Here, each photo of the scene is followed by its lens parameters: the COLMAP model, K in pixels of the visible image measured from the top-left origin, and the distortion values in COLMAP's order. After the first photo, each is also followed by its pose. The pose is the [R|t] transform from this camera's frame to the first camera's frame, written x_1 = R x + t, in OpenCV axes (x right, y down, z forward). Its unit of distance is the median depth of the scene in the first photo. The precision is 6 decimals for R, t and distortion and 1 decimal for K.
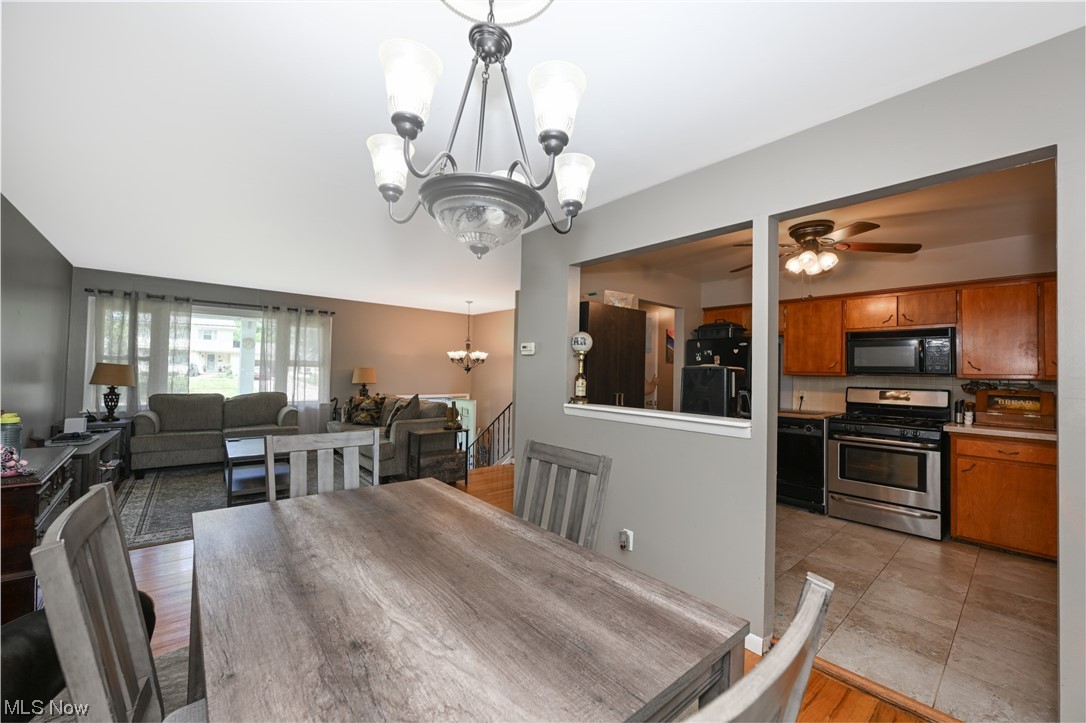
lens RADIAL K [[429.0, 0, 541.0], [0, 429.0, 361.9], [0, 0, 1]] dist [0.000589, 0.000263]
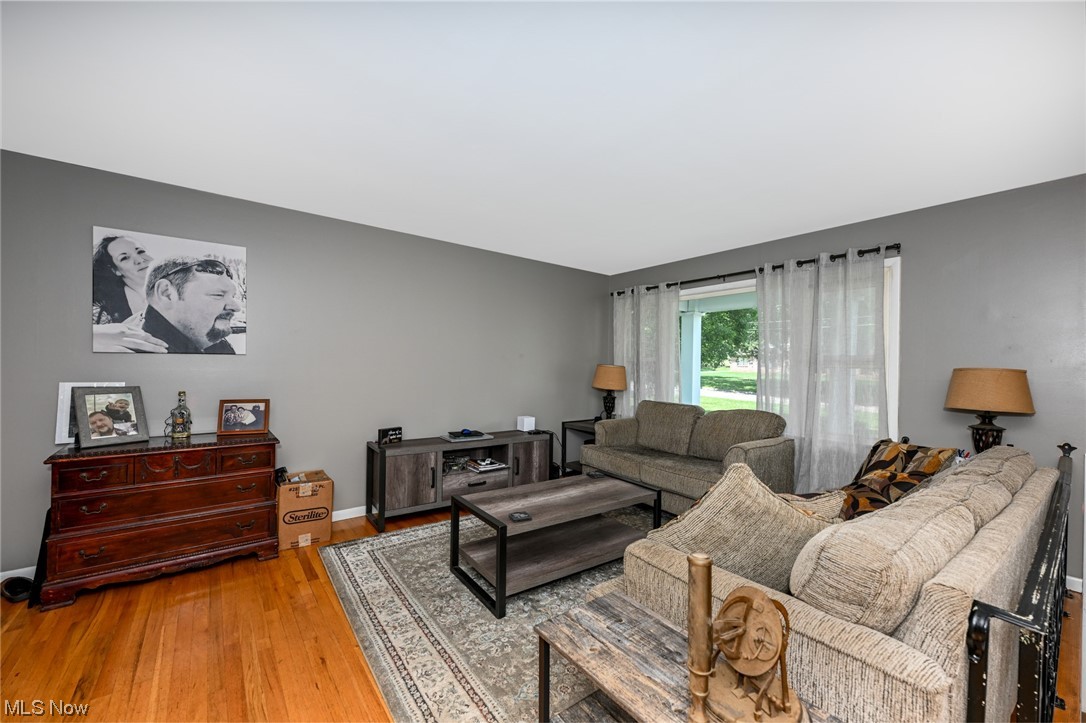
lens RADIAL K [[429.0, 0, 541.5], [0, 429.0, 363.8], [0, 0, 1]] dist [0.000589, 0.000263]
pose [[-0.055289, -0.022185, -0.998224, -0.034915], [0.007475, 0.999716, -0.022632, 0.023952], [0.998442, -0.008713, -0.055108, 1.042991]]
